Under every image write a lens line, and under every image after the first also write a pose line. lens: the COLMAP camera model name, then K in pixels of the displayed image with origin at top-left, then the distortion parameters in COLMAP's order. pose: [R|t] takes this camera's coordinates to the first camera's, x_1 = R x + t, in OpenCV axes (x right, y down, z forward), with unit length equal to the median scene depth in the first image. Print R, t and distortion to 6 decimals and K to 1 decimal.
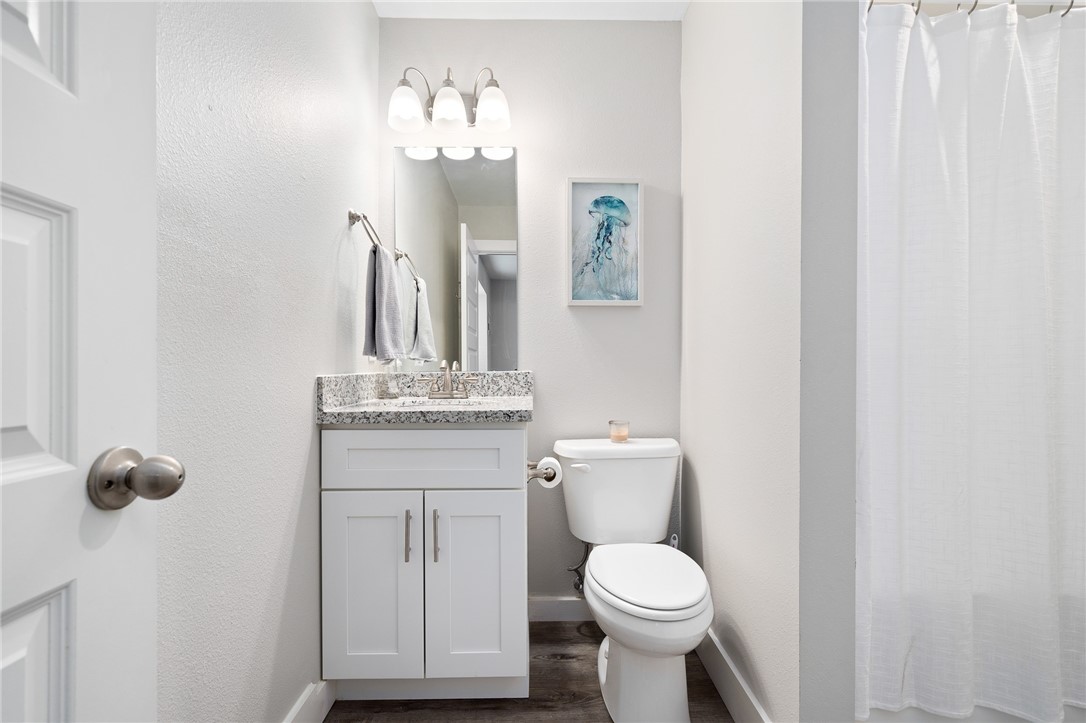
lens RADIAL K [[494.1, 0, 545.4], [0, 494.1, 360.8], [0, 0, 1]] dist [0.001599, 0.000785]
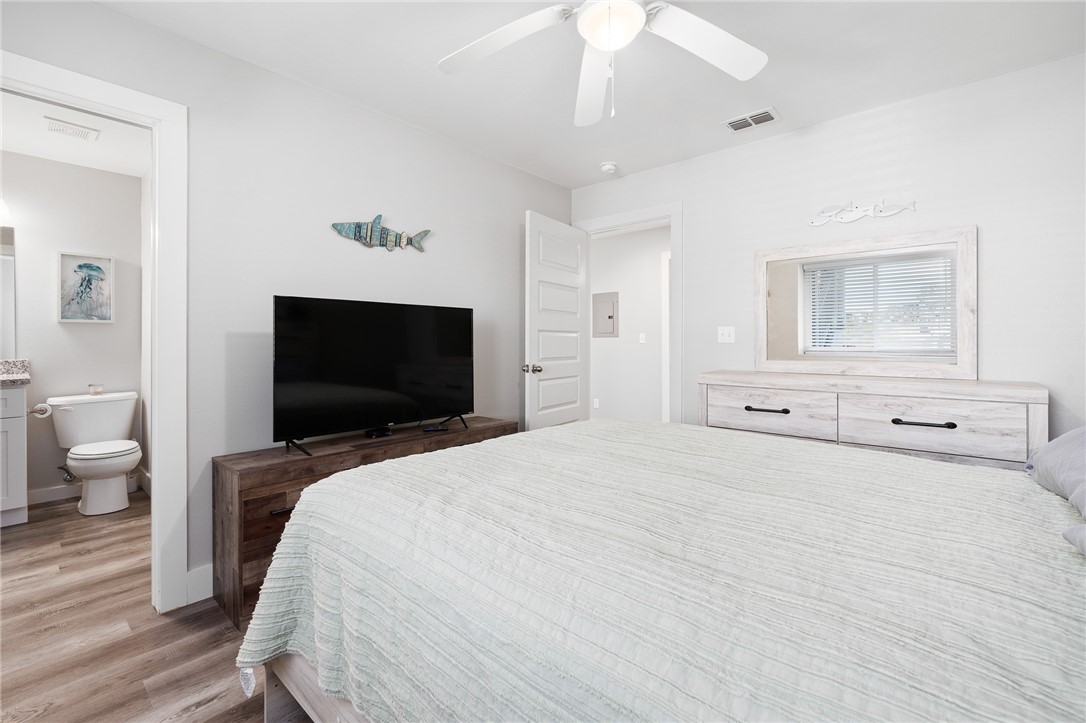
lens RADIAL K [[476.6, 0, 554.0], [0, 476.6, 339.3], [0, 0, 1]] dist [-0.002247, -0.000300]
pose [[0.675054, -0.000444, 0.737768, -0.011270], [0.002306, 0.999996, -0.001508, -0.043151], [-0.737764, 0.002719, 0.675053, -1.484882]]
